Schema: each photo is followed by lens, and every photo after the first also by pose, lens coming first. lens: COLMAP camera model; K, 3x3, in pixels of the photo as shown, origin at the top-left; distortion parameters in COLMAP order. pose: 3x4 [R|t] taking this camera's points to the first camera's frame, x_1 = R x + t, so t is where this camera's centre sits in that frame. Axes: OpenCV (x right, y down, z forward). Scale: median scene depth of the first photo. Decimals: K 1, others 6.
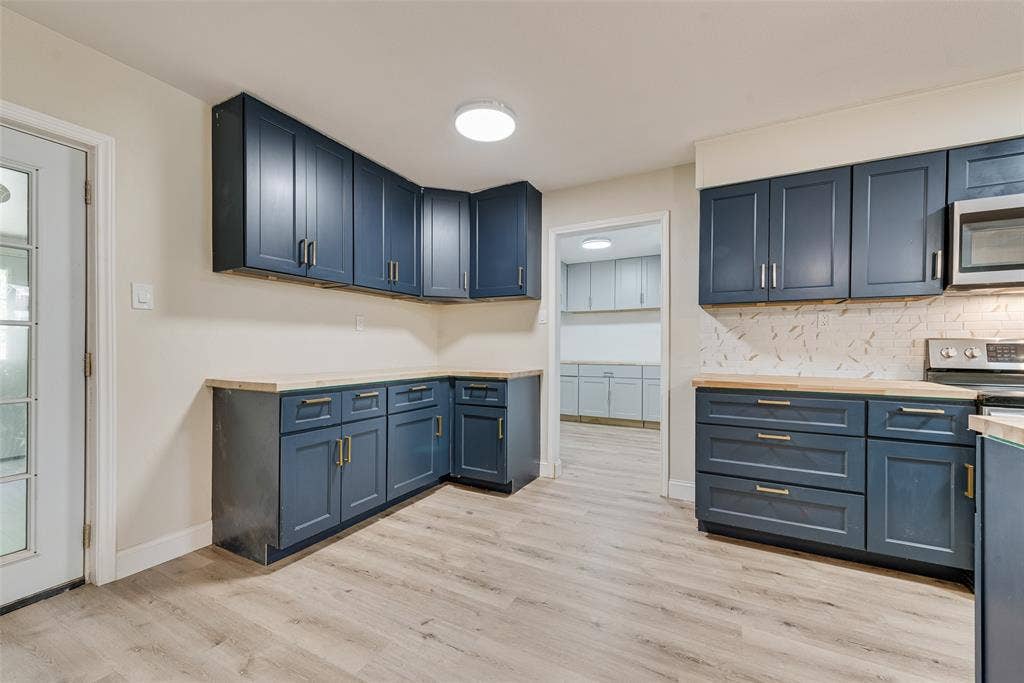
lens RADIAL K [[408.8, 0, 516.3], [0, 408.8, 348.7], [0, 0, 1]] dist [0.011084, -0.000091]
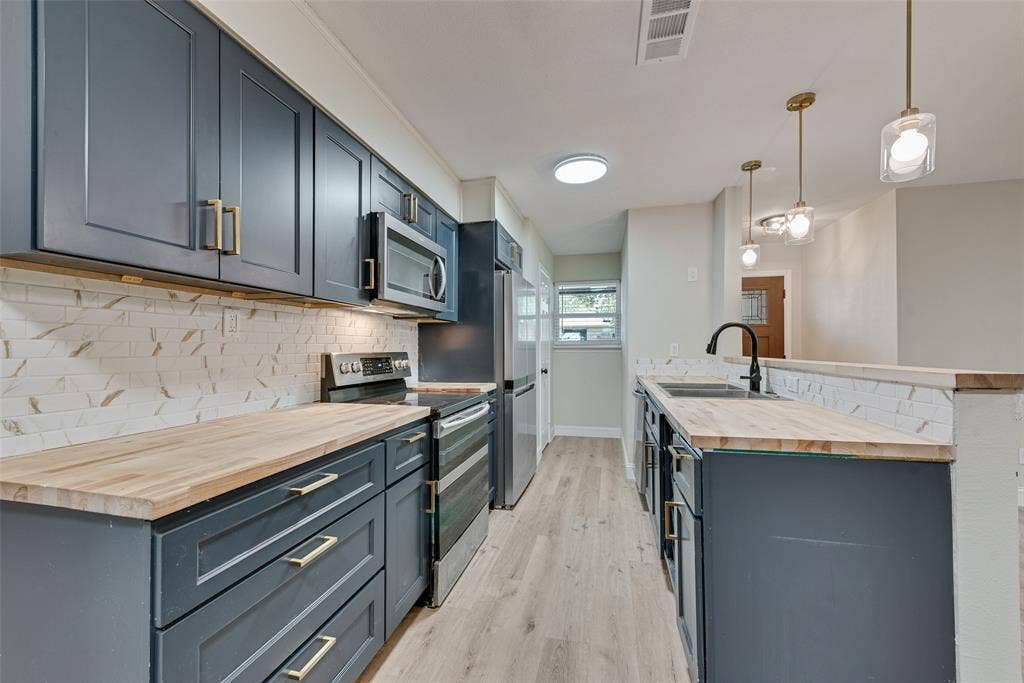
lens RADIAL K [[405.7, 0, 508.3], [0, 405.7, 346.3], [0, 0, 1]] dist [0.012365, -0.000202]
pose [[-0.234435, 0.000757, 0.972131, 0.065830], [0.001431, 0.999999, -0.000434, -0.036870], [-0.972131, 0.001290, -0.234436, 0.798869]]
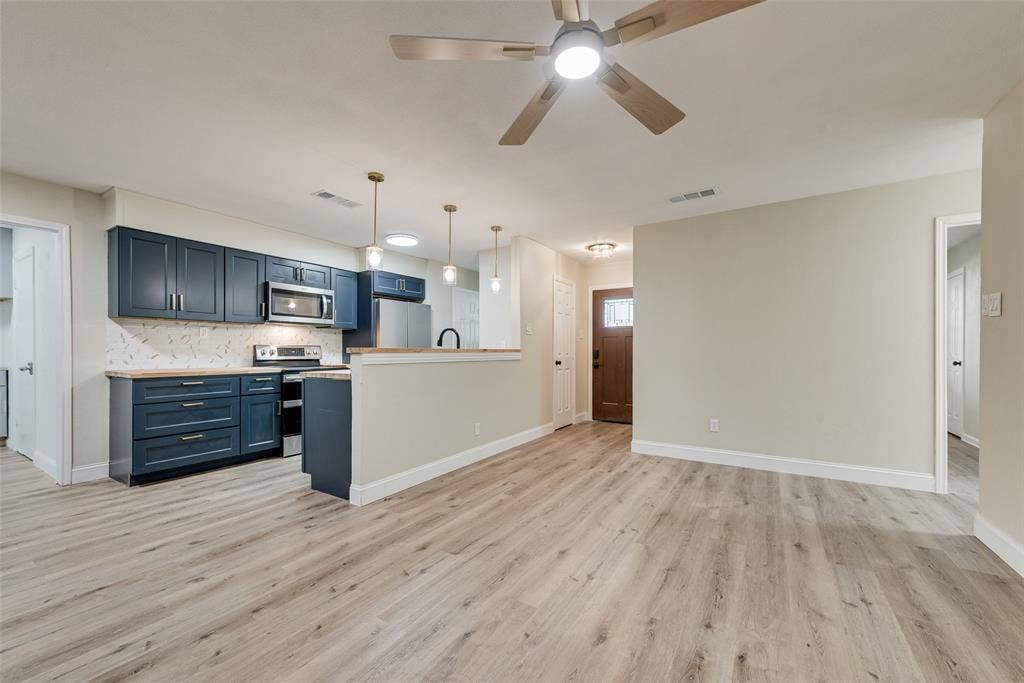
lens RADIAL K [[402.6, 0, 506.6], [0, 402.6, 353.1], [0, 0, 1]] dist [0.010070, -0.000077]
pose [[0.088597, -0.009419, 0.996023, -0.778533], [0.000493, 0.999956, 0.009413, -0.003100], [-0.996067, -0.000343, 0.088597, -0.345241]]
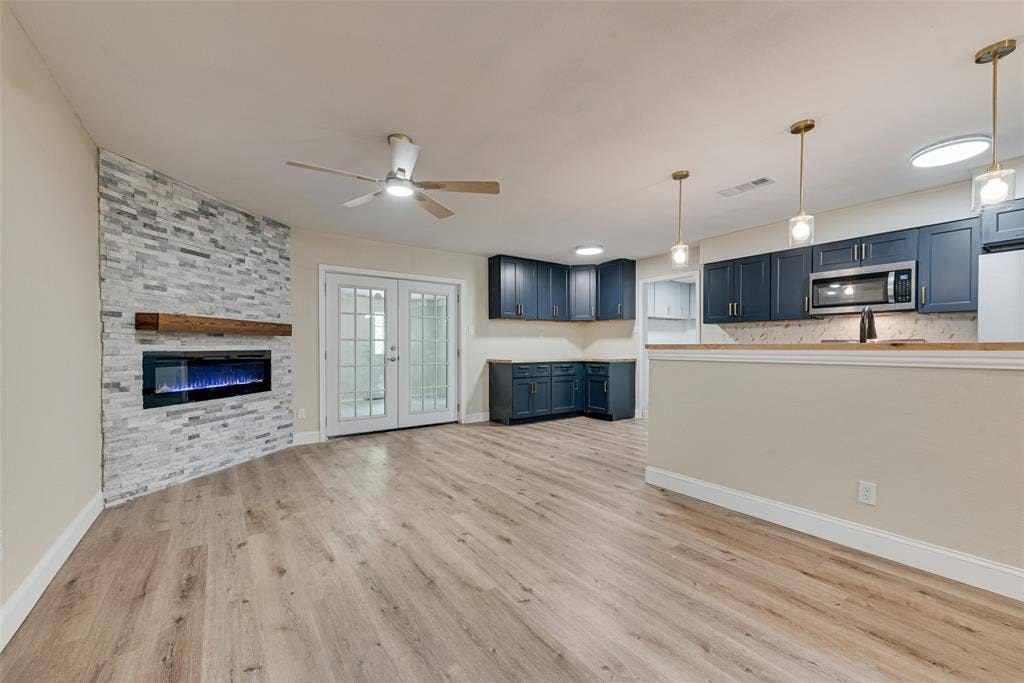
lens RADIAL K [[408.8, 0, 516.3], [0, 408.8, 348.7], [0, 0, 1]] dist [0.011084, -0.000091]
pose [[0.896806, -0.003836, -0.442408, 0.564774], [0.004863, 0.999987, 0.001185, 0.003089], [0.442398, -0.003214, 0.896813, -1.232929]]
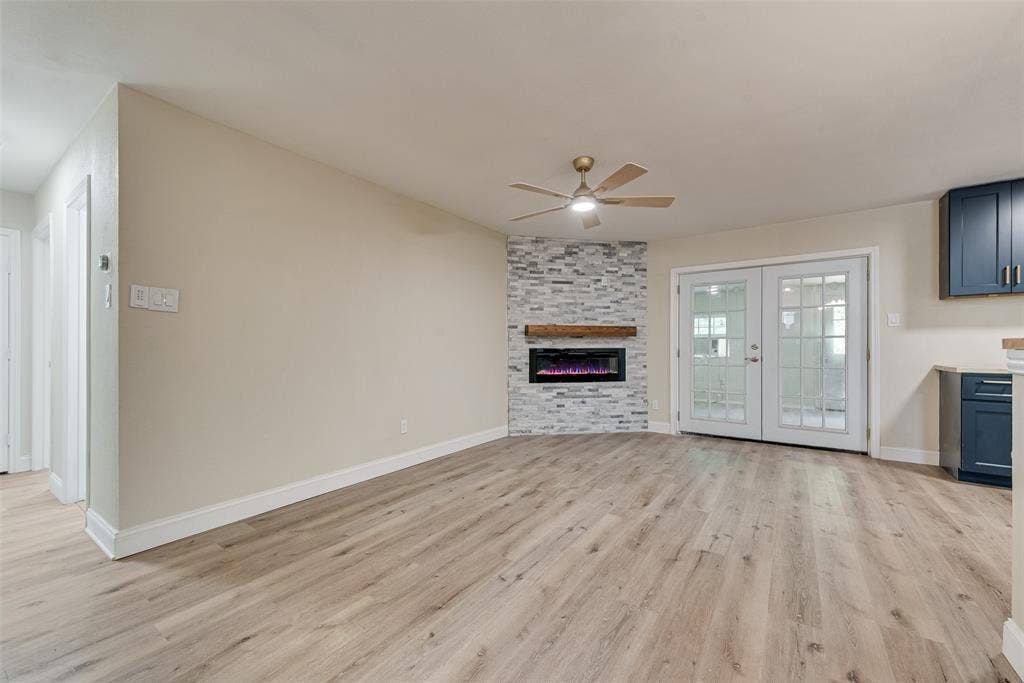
lens RADIAL K [[405.7, 0, 508.3], [0, 405.7, 346.3], [0, 0, 1]] dist [0.012365, -0.000202]
pose [[-0.125354, -0.004236, -0.992103, 1.034798], [-0.000593, 0.999991, -0.004194, 0.005844], [0.992112, 0.000062, -0.125355, -0.465311]]
